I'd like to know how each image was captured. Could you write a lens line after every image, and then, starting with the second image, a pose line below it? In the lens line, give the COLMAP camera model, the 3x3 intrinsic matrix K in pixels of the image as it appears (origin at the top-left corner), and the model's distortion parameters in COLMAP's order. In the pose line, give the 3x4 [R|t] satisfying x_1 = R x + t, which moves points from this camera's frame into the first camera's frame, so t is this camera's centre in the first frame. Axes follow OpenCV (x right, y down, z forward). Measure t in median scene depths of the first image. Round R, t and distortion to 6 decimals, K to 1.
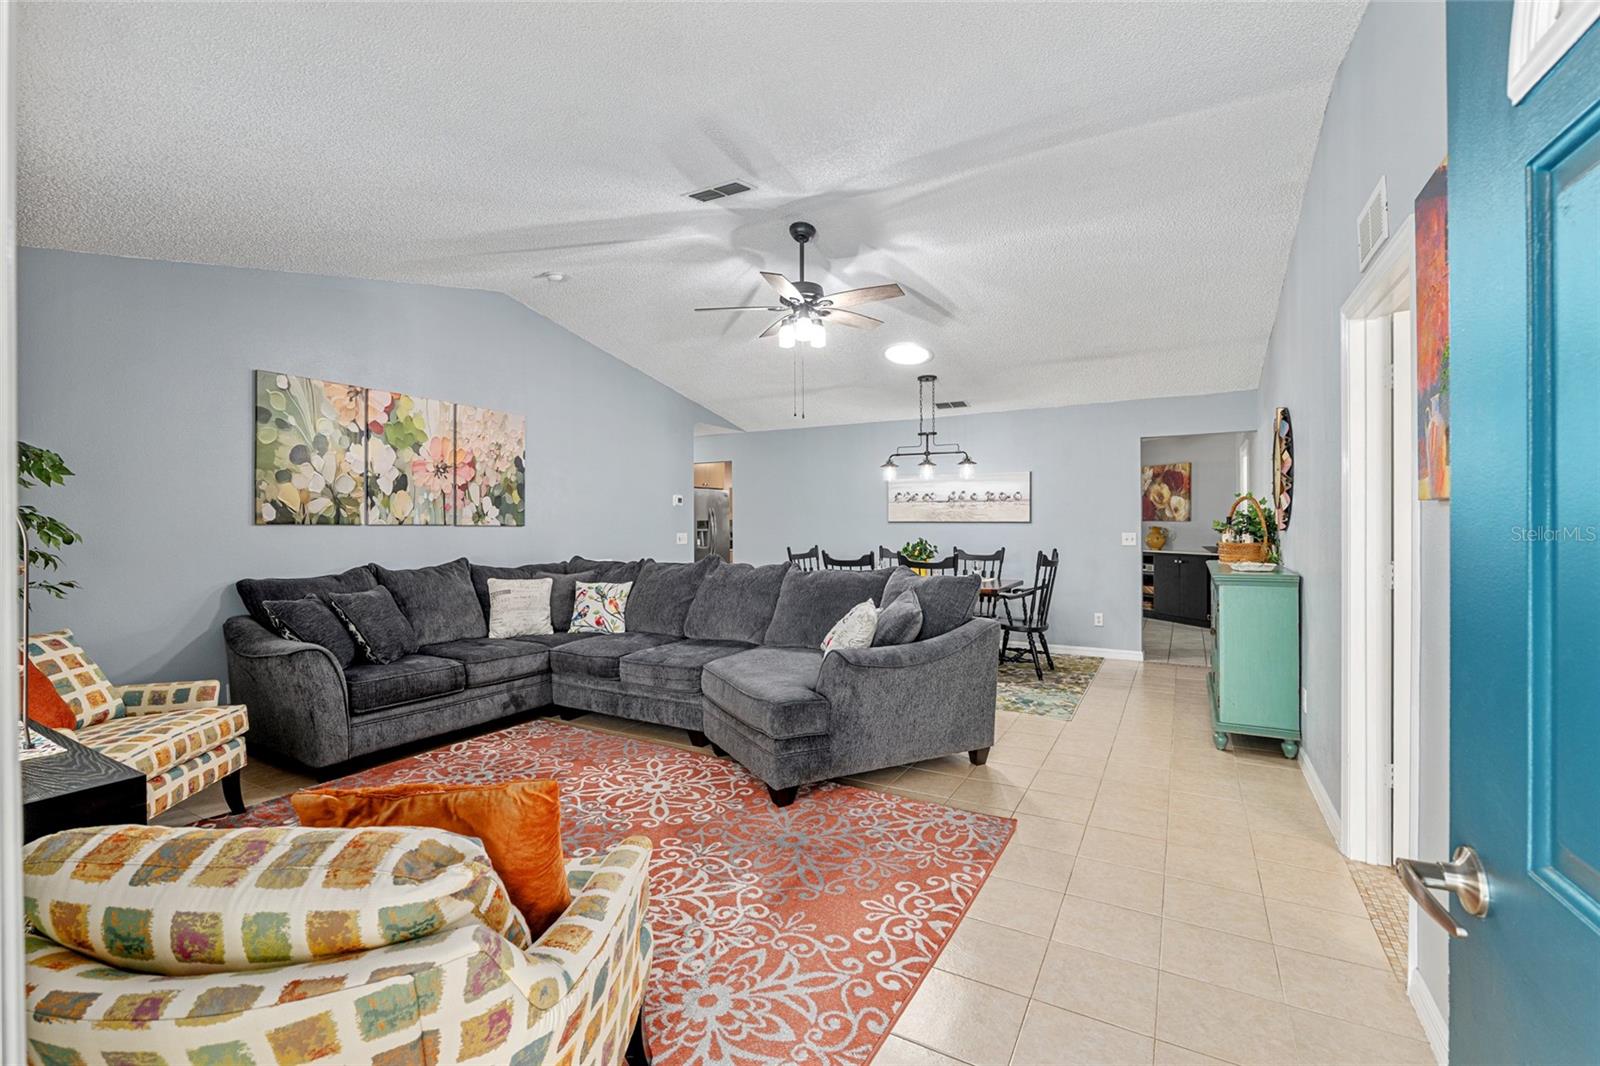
lens RADIAL K [[691.4, 0, 808.9], [0, 691.4, 520.5], [0, 0, 1]] dist [-0.008330, -0.002405]
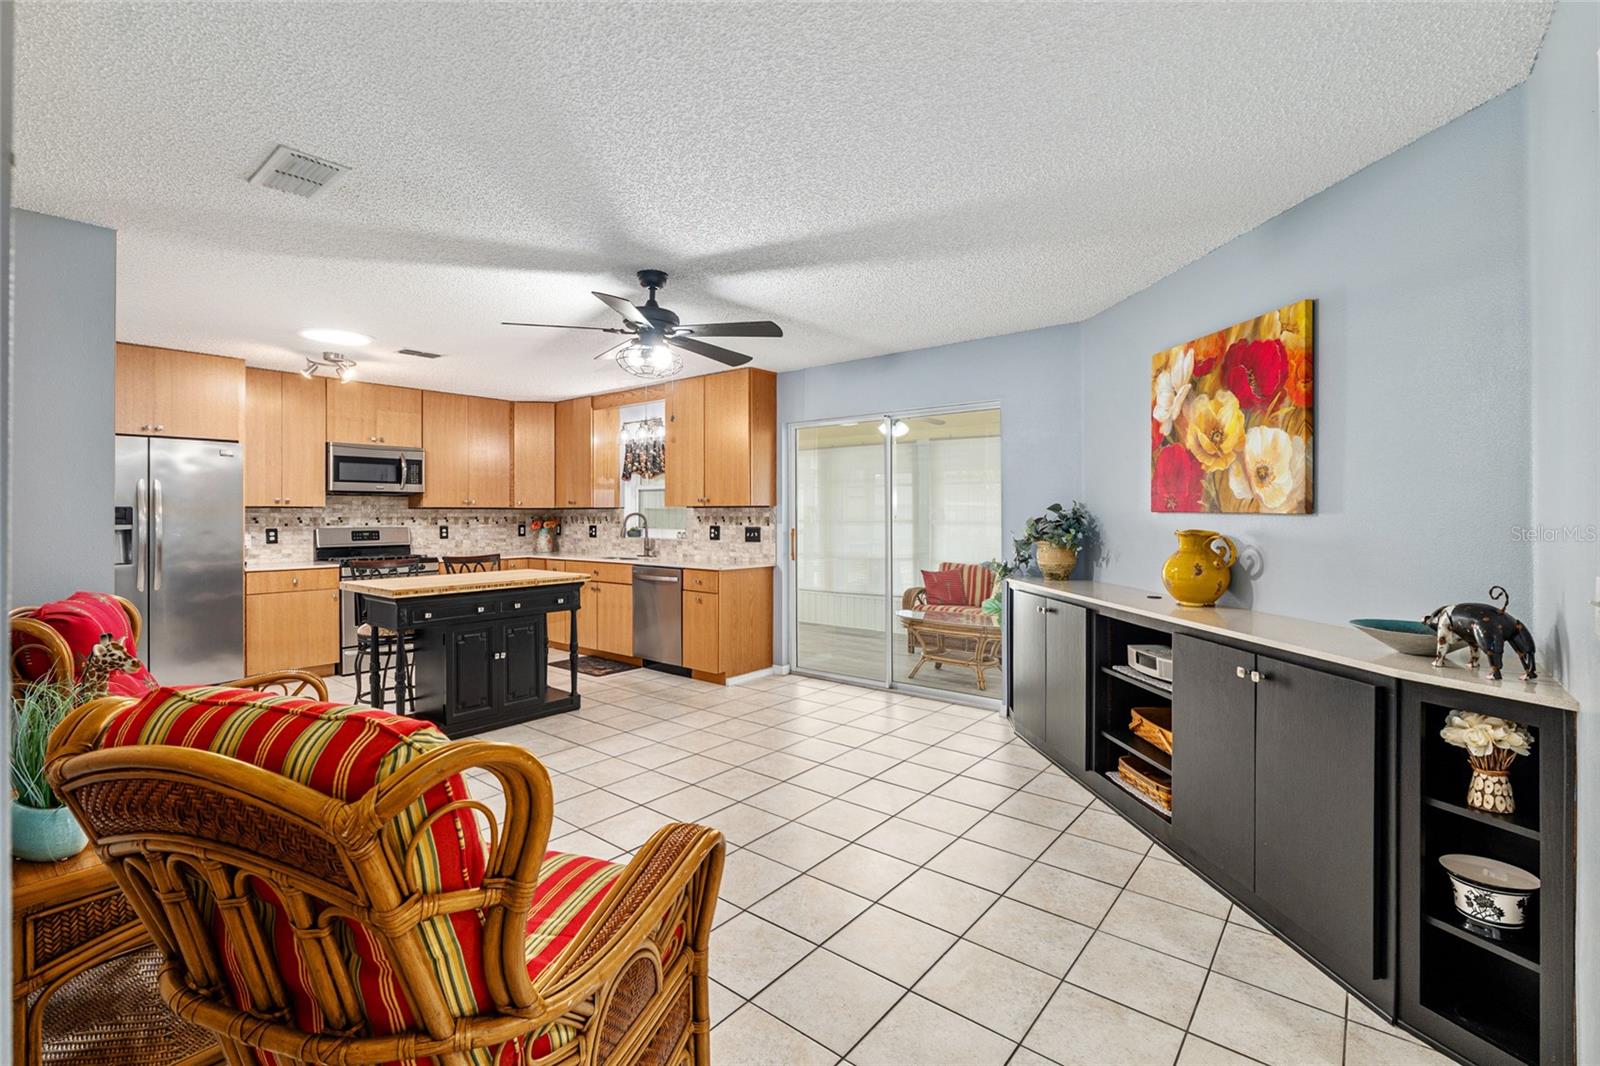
lens RADIAL K [[691.4, 0, 803.5], [0, 691.4, 514.3], [0, 0, 1]] dist [-0.008330, -0.002405]
pose [[0.982848, 0.005865, -0.184323, 0.789415], [-0.004885, 0.999971, 0.005771, 0.000698], [0.184352, -0.004772, 0.982849, 1.357095]]
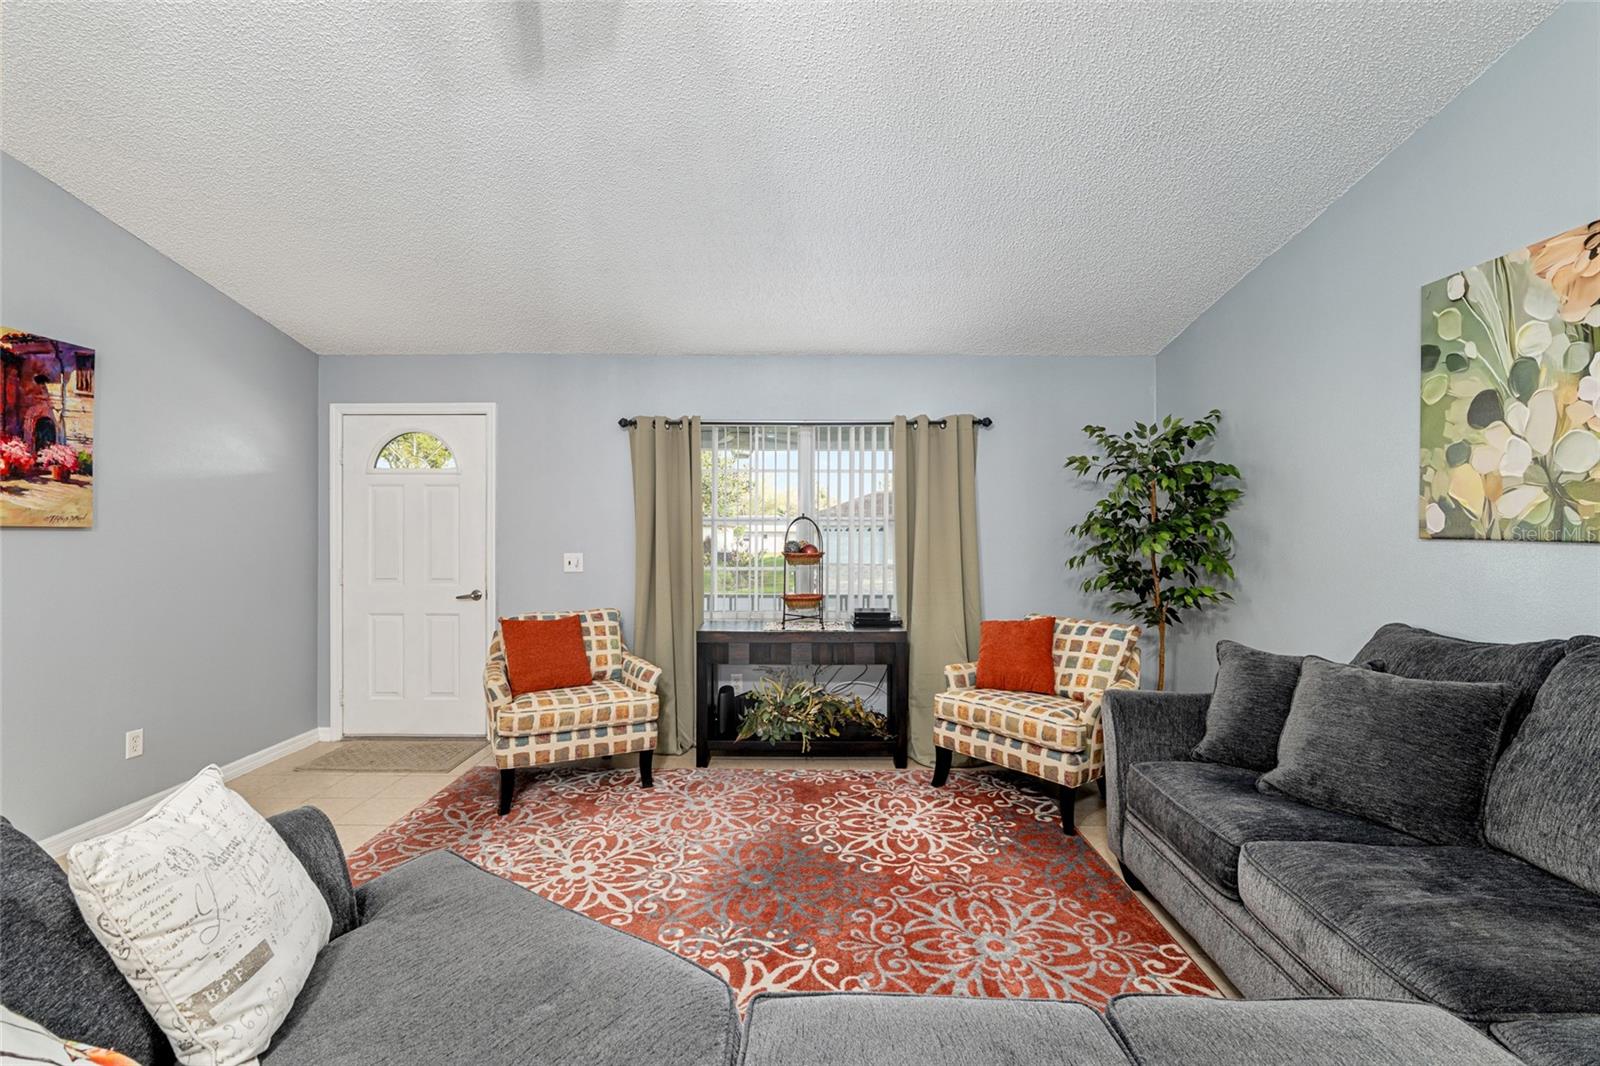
lens RADIAL K [[664.7, 0, 794.3], [0, 664.7, 526.6], [0, 0, 1]] dist [-0.012565, 0.000825]
pose [[-0.877433, 0.002867, -0.479692, -0.024308], [0.005290, 0.999979, -0.003700, -0.005182], [0.479671, -0.005784, -0.877429, 1.094930]]
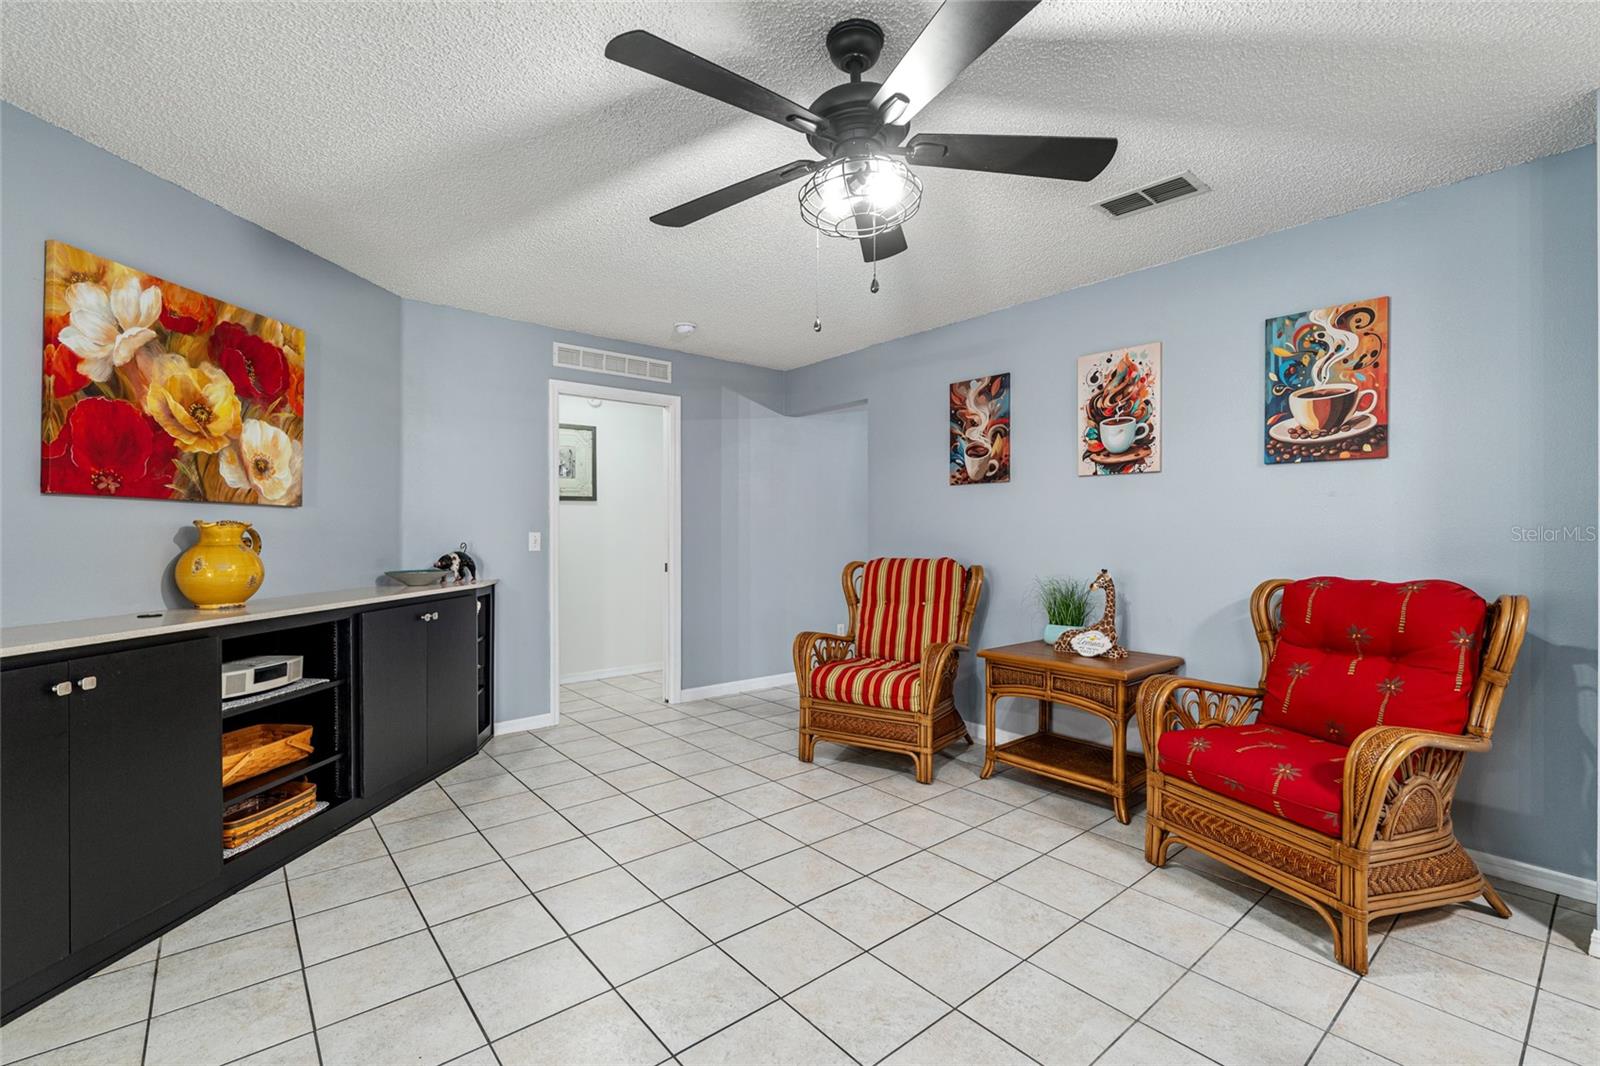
lens RADIAL K [[691.4, 0, 792.2], [0, 691.4, 530.3], [0, 0, 1]] dist [-0.008330, -0.002405]
pose [[-0.924908, 0.007066, 0.380124, 0.406295], [0.004697, 0.999963, -0.007161, 0.030156], [-0.380161, -0.004838, -0.924908, 2.362089]]
